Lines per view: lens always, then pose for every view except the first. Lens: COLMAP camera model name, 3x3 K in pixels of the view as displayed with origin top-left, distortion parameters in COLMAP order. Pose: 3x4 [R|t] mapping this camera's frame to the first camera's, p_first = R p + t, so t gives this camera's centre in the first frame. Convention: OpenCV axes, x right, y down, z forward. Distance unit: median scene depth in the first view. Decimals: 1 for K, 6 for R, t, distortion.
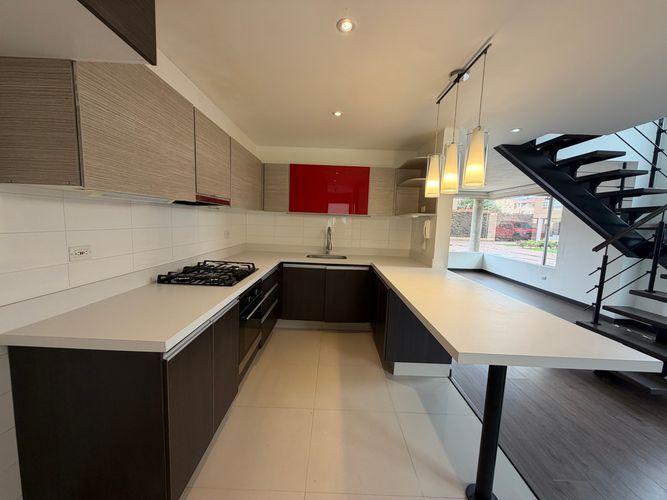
lens RADIAL K [[267.3, 0, 333.5], [0, 267.3, 249.7], [0, 0, 1]] dist [-0.001050, 0.000019]
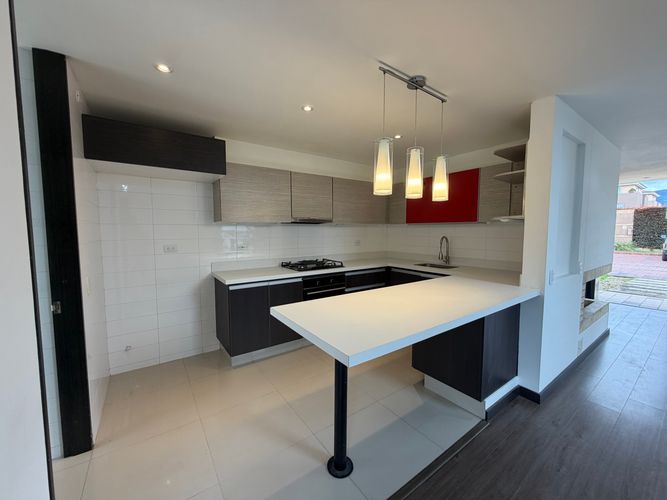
lens RADIAL K [[267.3, 0, 335.5], [0, 267.3, 250.9], [0, 0, 1]] dist [-0.001050, 0.000019]
pose [[0.579618, 0.021630, -0.814601, 0.663205], [-0.063098, 0.997838, -0.018401, 0.015331], [0.812442, 0.062065, 0.579730, 0.122806]]
